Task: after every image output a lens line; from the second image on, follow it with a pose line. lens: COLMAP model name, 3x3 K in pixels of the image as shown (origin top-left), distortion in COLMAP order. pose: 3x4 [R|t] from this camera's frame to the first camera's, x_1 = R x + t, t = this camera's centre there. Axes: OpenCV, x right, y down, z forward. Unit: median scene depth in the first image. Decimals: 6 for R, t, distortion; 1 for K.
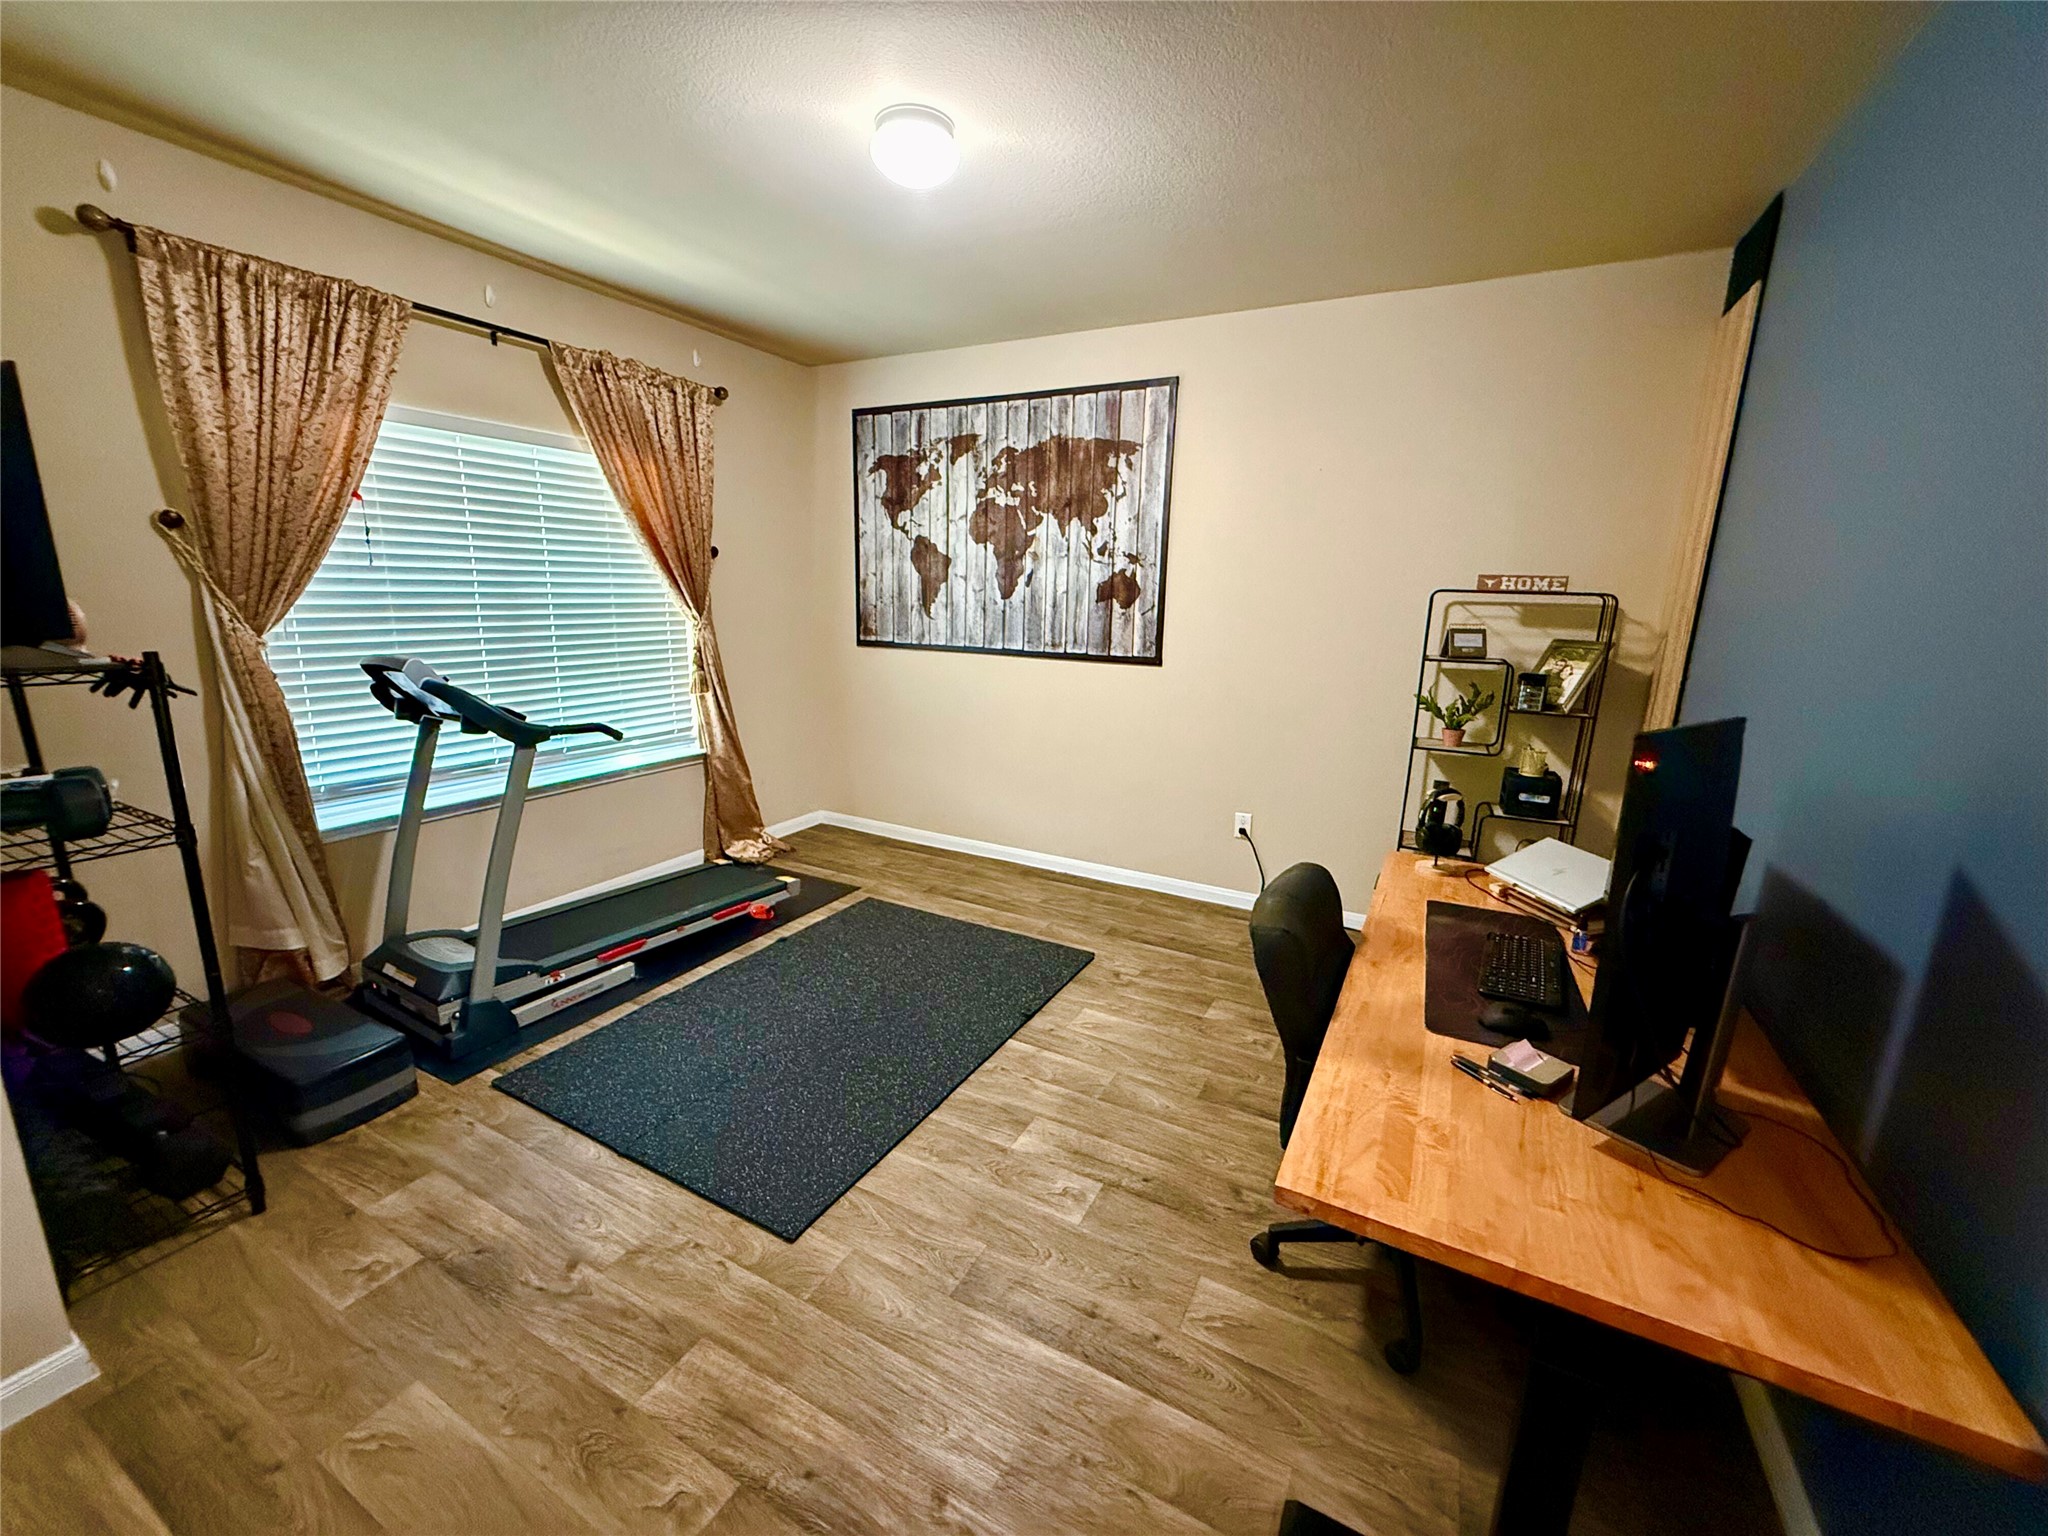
lens RADIAL K [[817.6, 0, 1017.5], [0, 817.6, 770.1], [0, 0, 1]] dist [-0.000750, 0.000766]
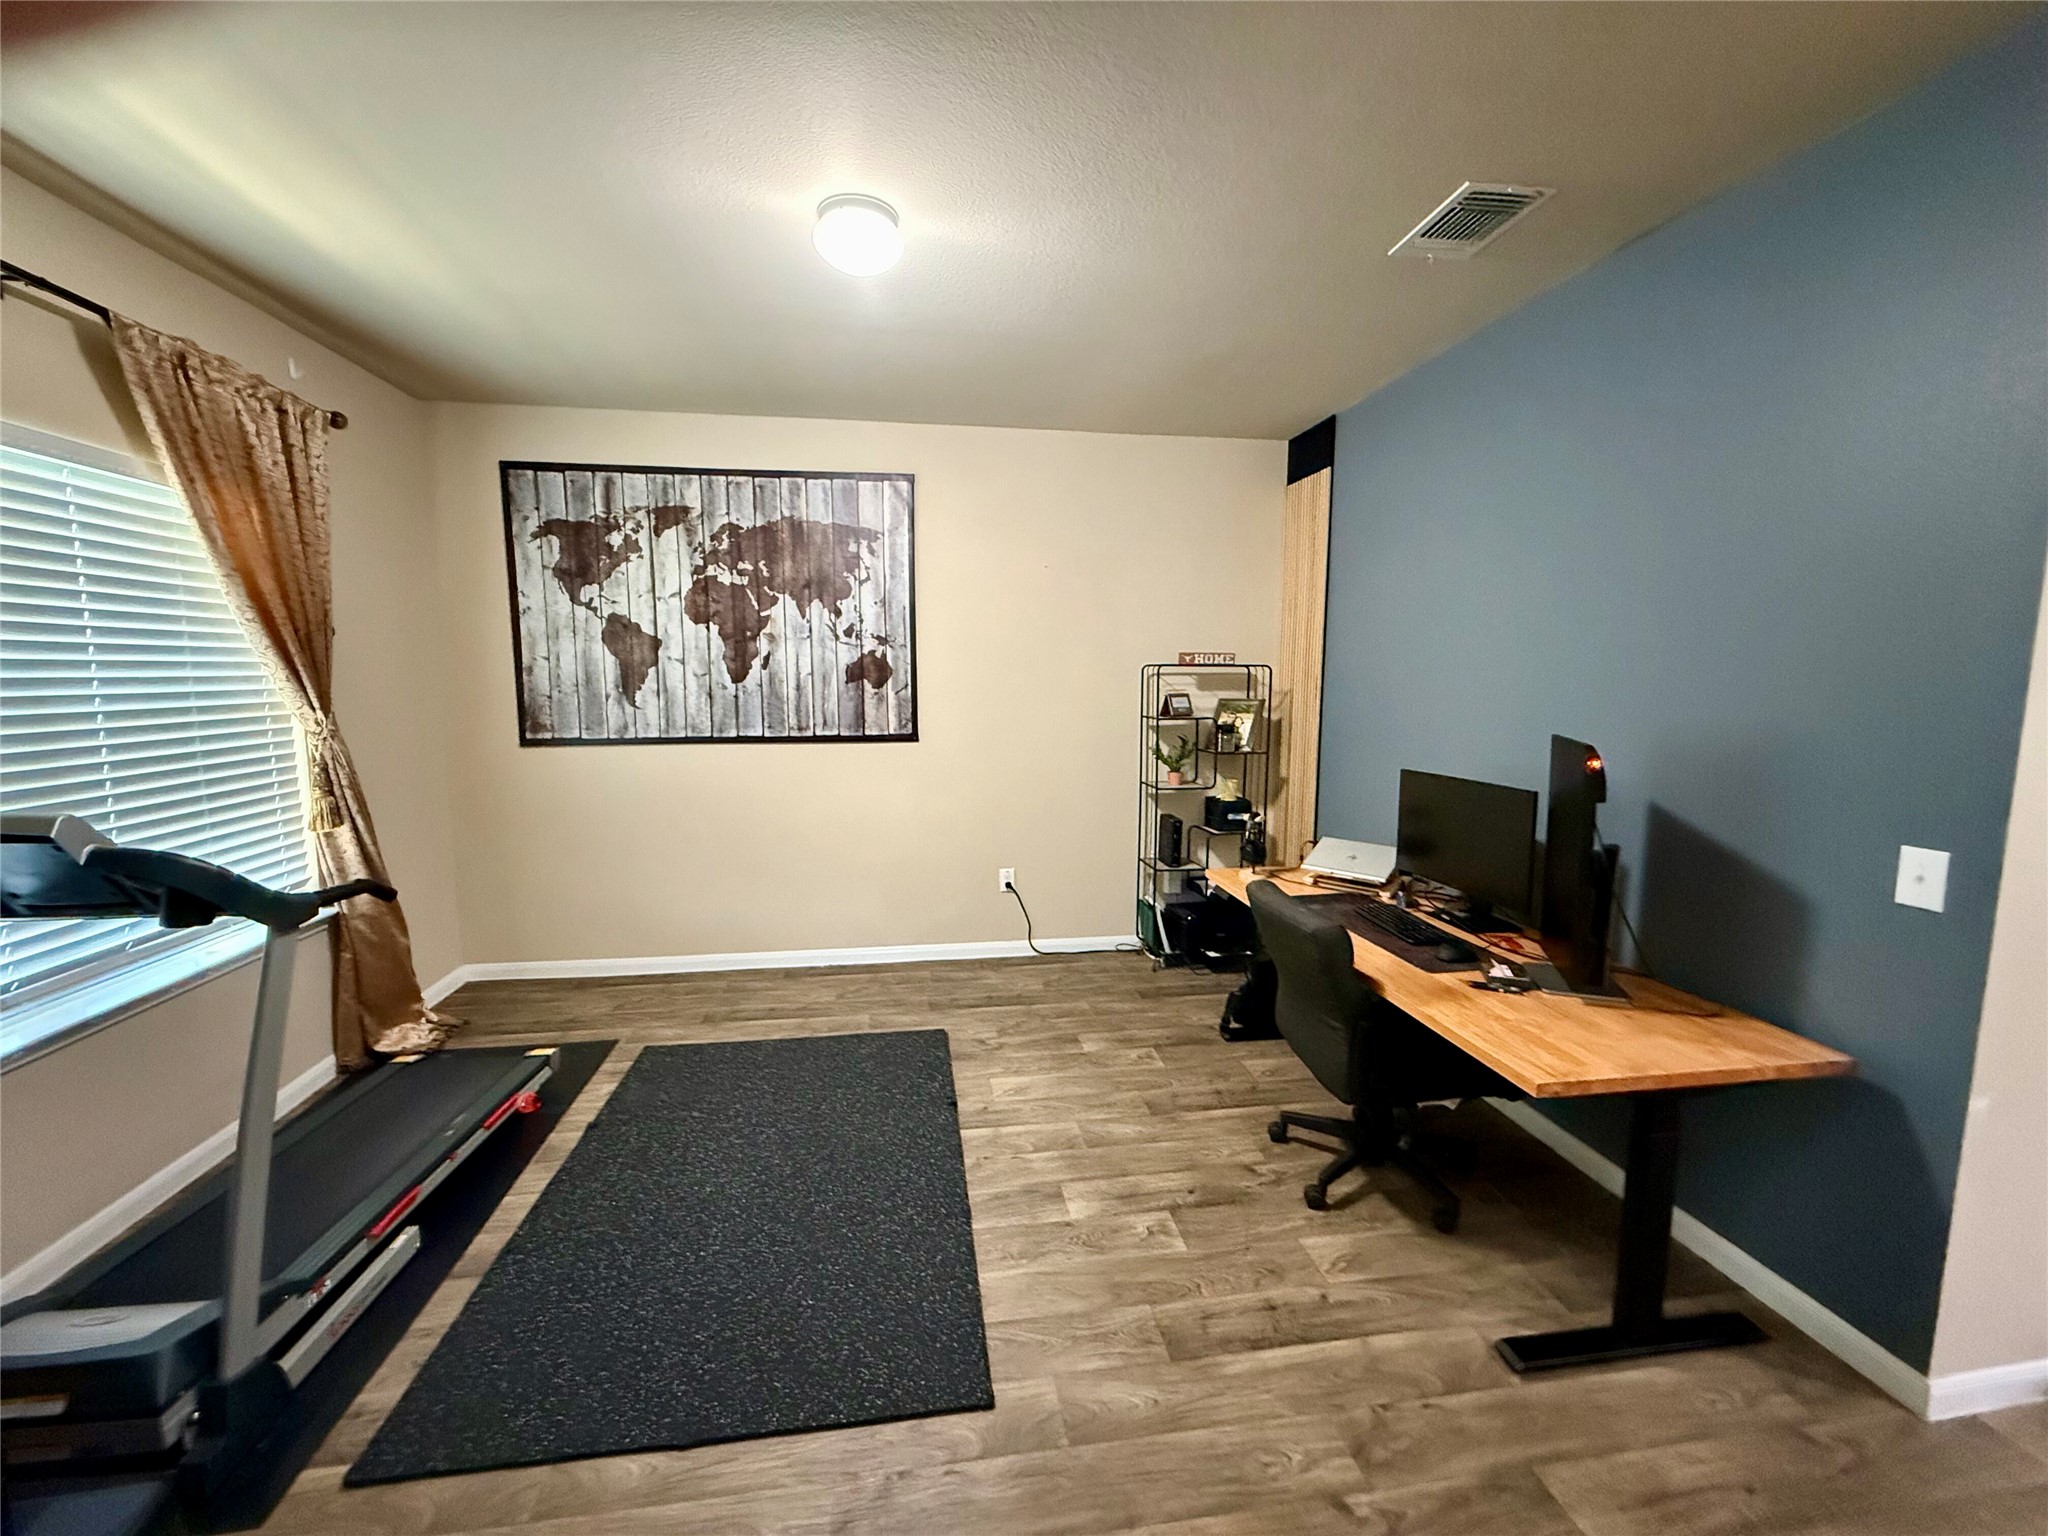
lens RADIAL K [[817.6, 0, 1017.5], [0, 817.6, 770.1], [0, 0, 1]] dist [-0.000750, 0.000766]
pose [[0.803439, -0.093877, 0.587939, -0.330658], [0.147596, 0.988072, -0.043928, -0.026415], [-0.576802, 0.122071, 0.807712, 0.089285]]
